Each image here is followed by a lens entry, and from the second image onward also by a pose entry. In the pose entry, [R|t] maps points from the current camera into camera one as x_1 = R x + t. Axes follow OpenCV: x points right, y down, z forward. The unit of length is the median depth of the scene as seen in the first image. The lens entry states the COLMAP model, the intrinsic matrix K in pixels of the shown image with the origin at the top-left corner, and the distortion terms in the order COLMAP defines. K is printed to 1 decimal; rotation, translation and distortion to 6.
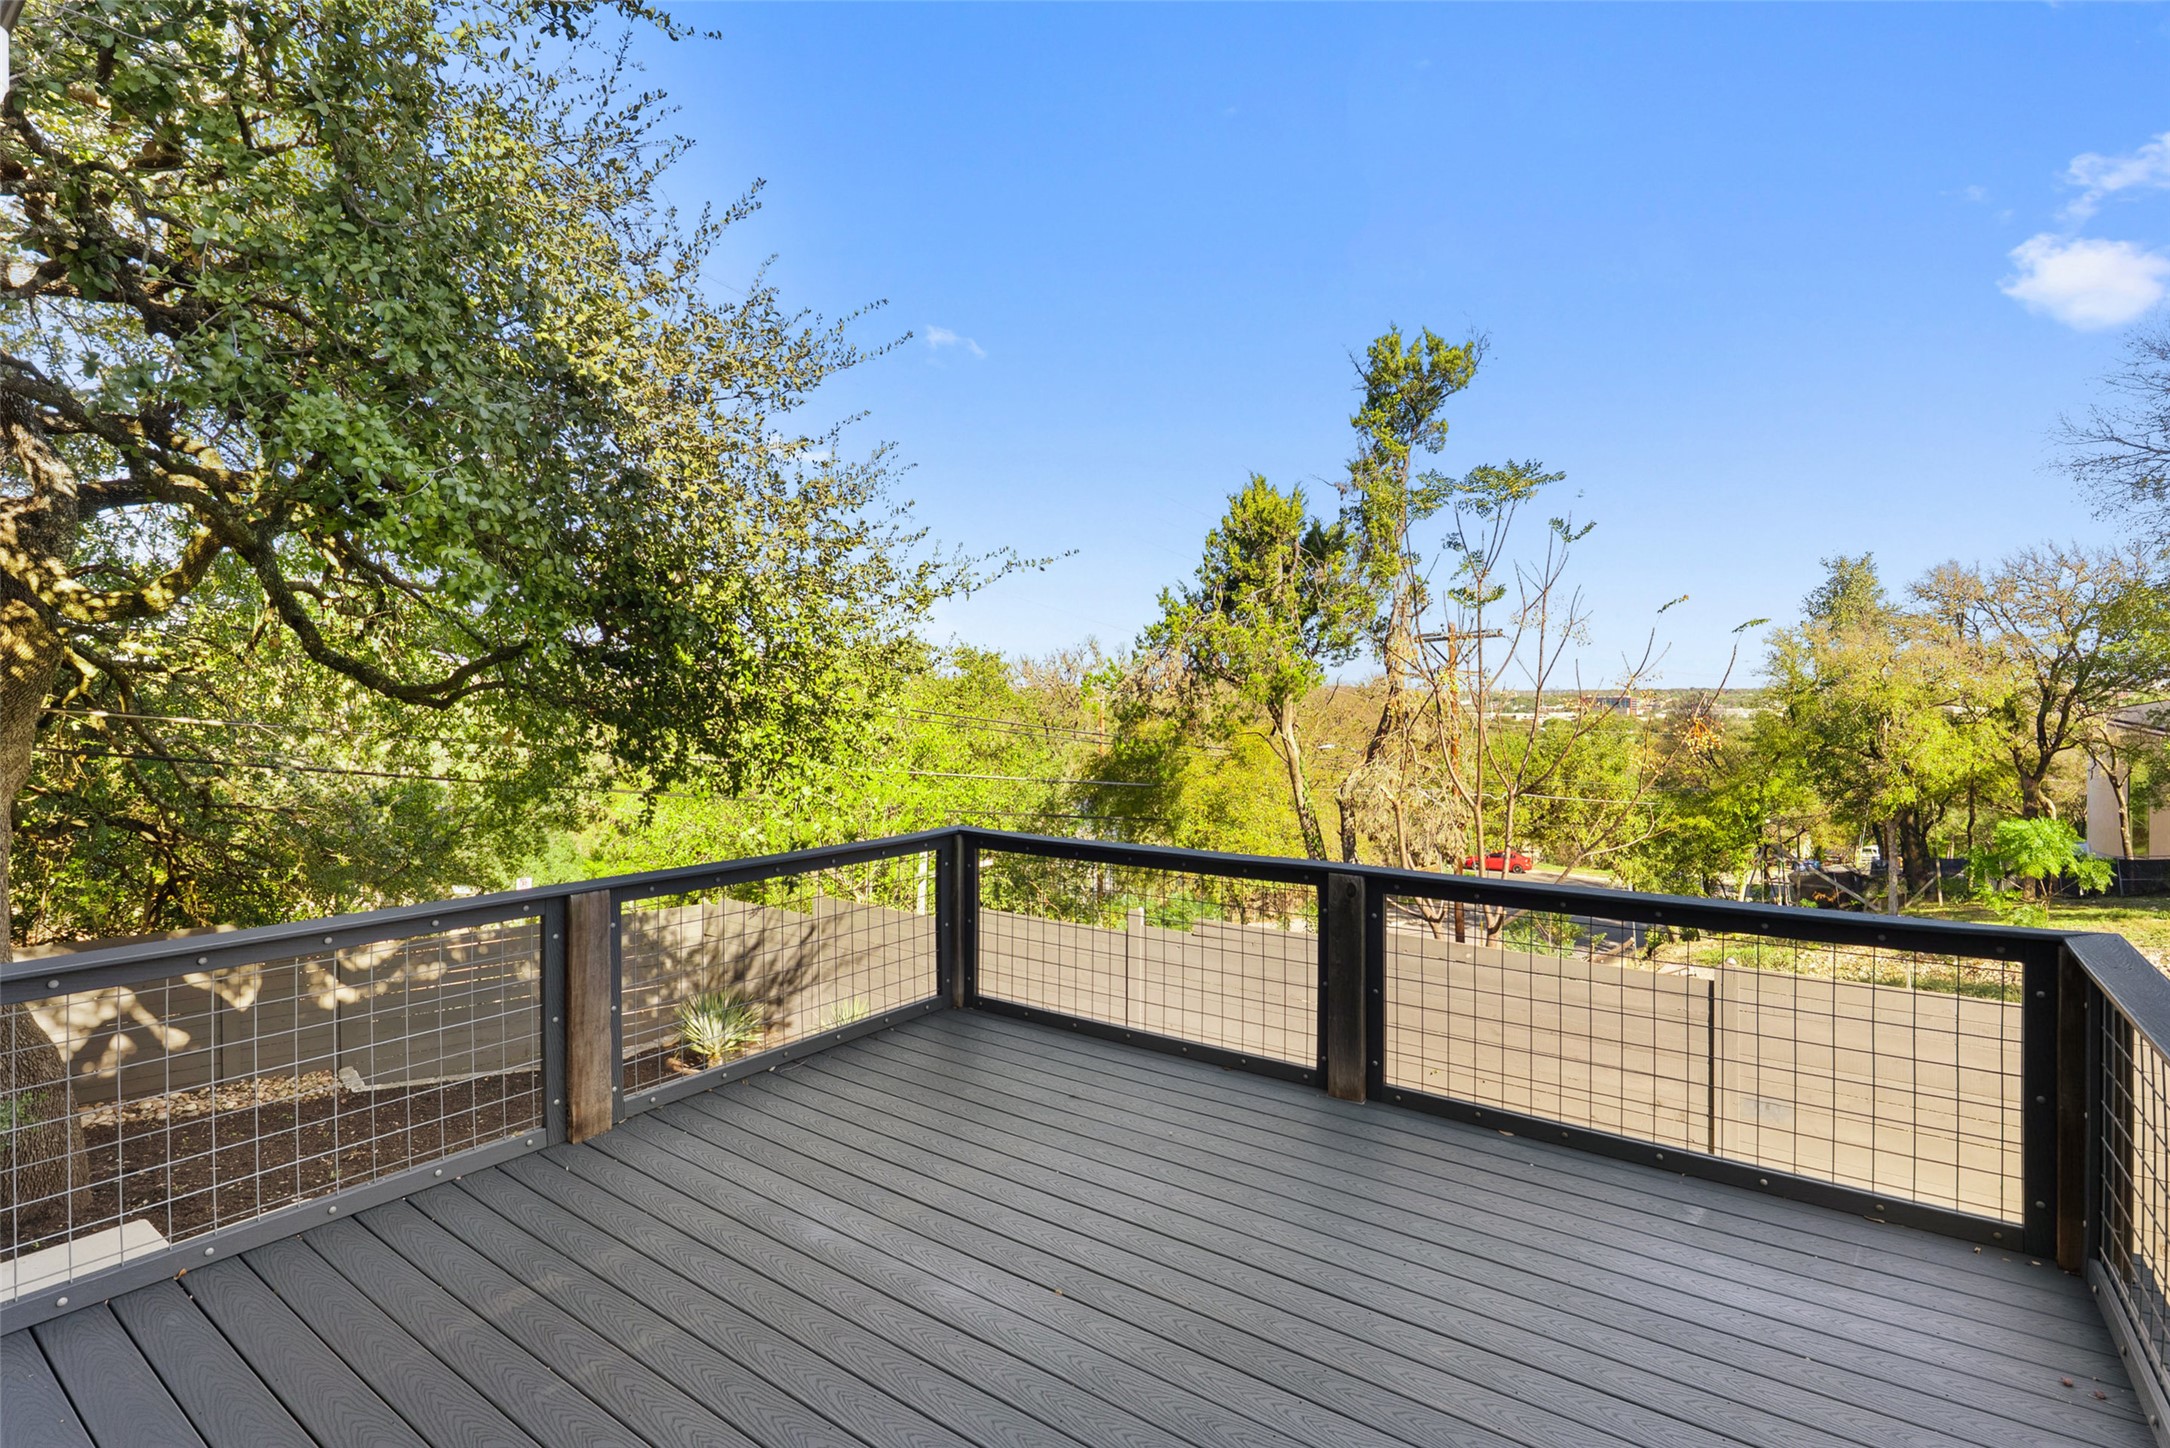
lens RADIAL K [[1028.1, 0, 1075.1], [0, 1028.1, 711.0], [0, 0, 1]] dist [0.006114, 0.001884]
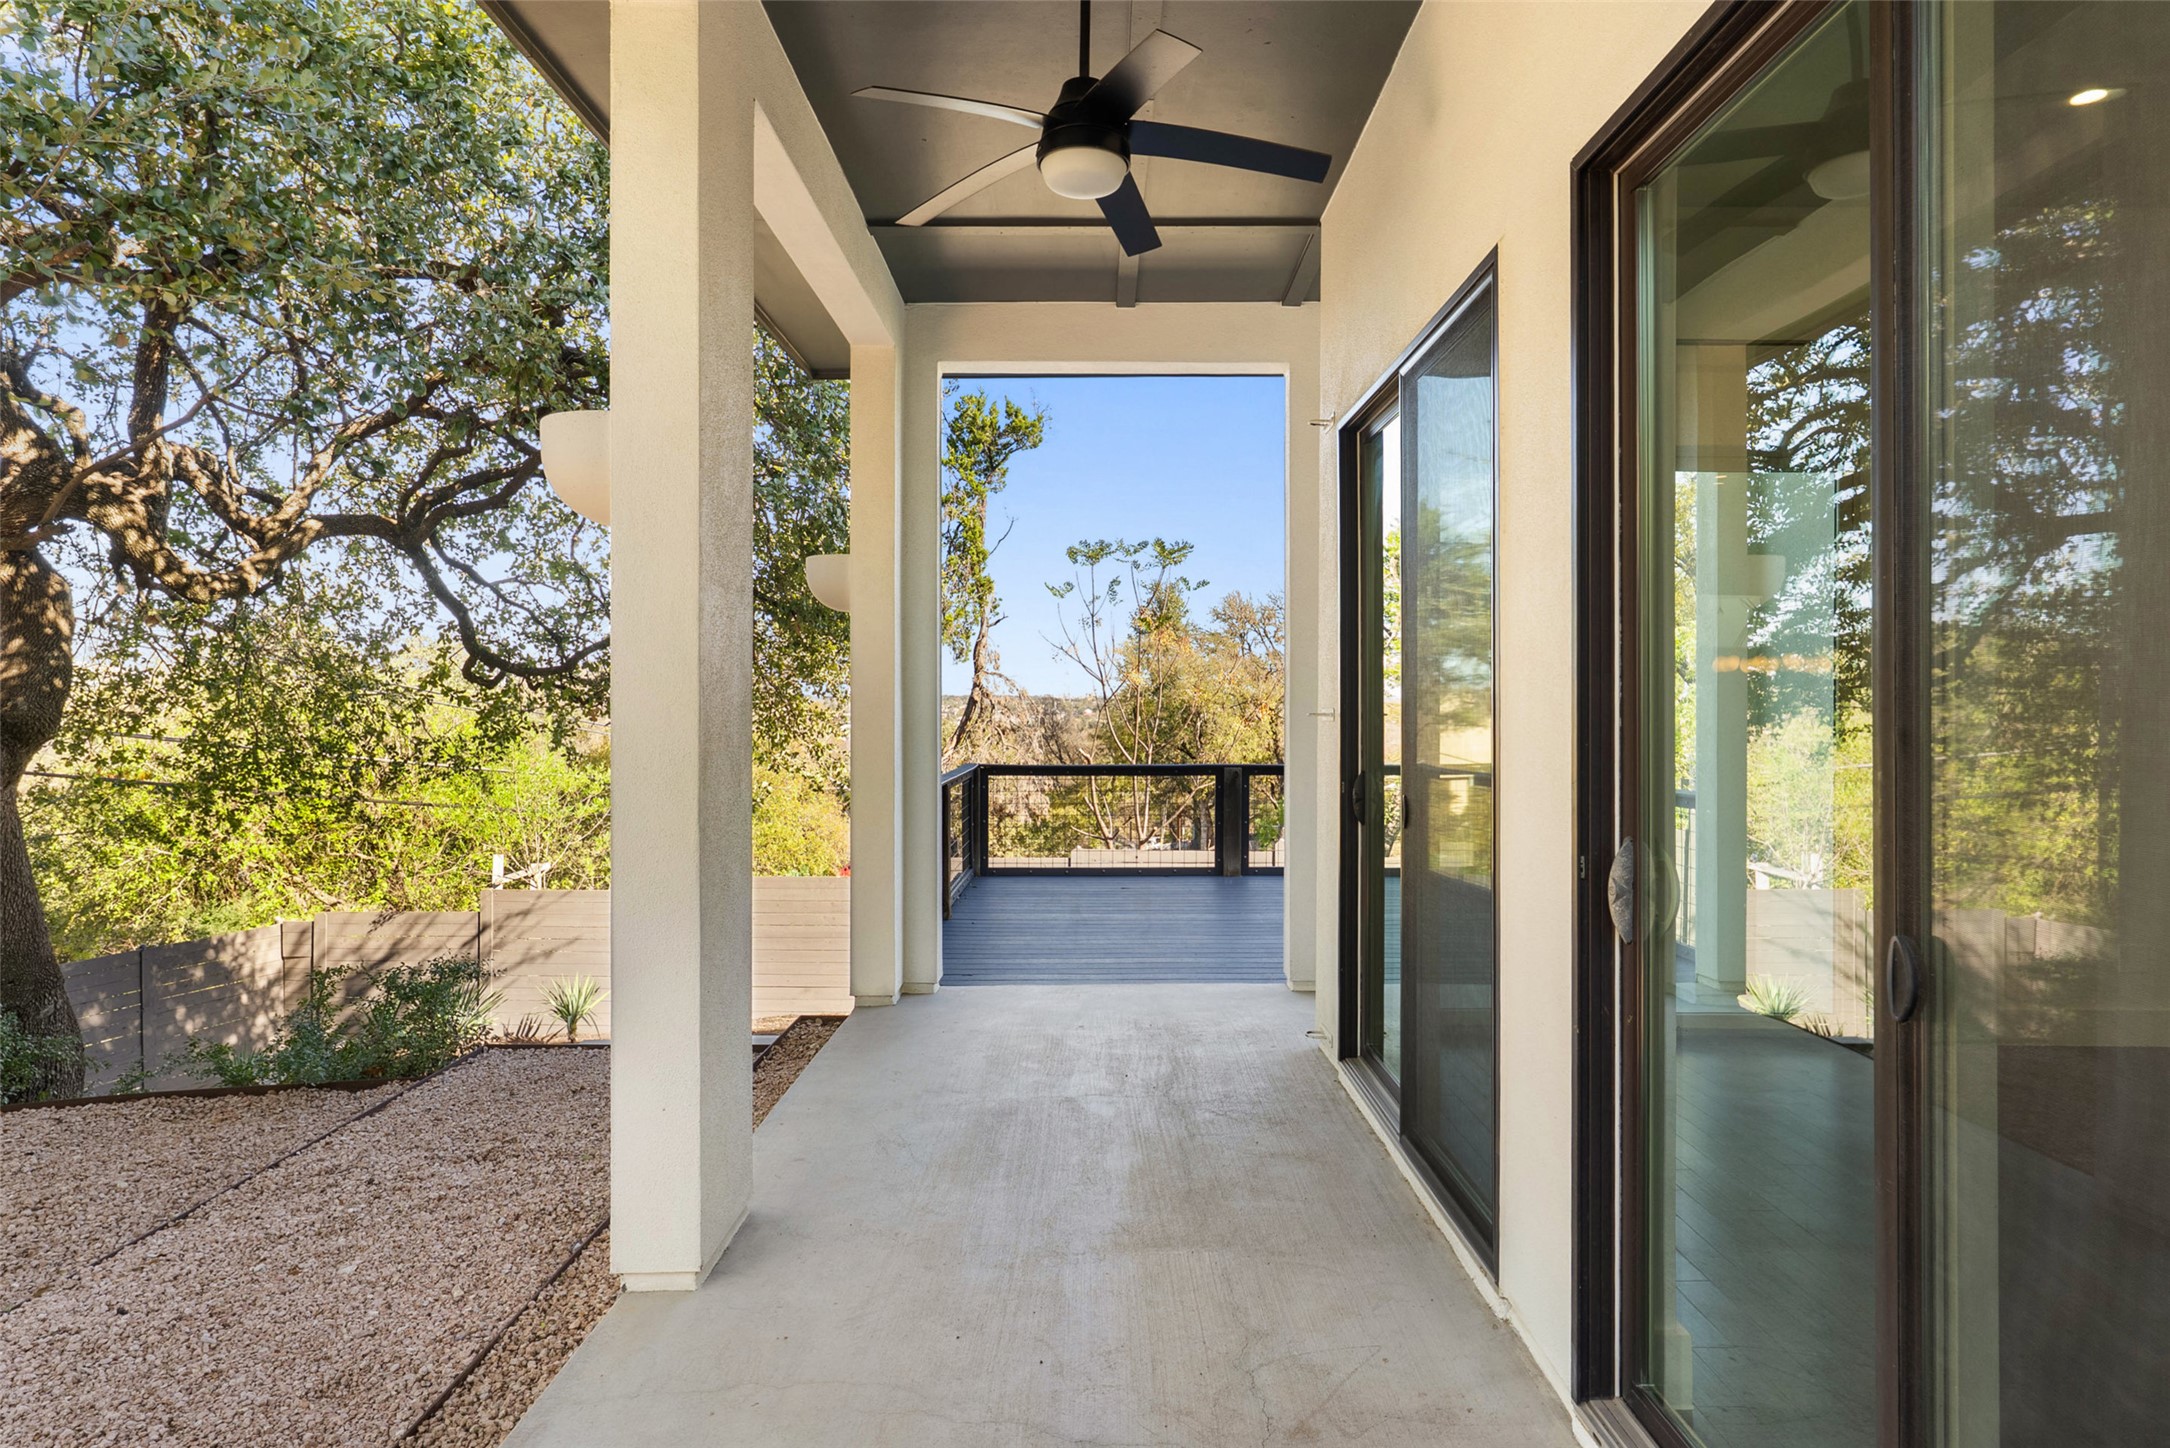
lens RADIAL K [[1236.5, 0, 1089.7], [0, 1236.5, 725.2], [0, 0, 1]] dist [0.000163, 0.000242]
pose [[0.806593, -0.009688, 0.591028, -0.283723], [0.007967, 0.999953, 0.005517, 0.011732], [-0.591054, 0.000259, 0.806632, -0.164216]]
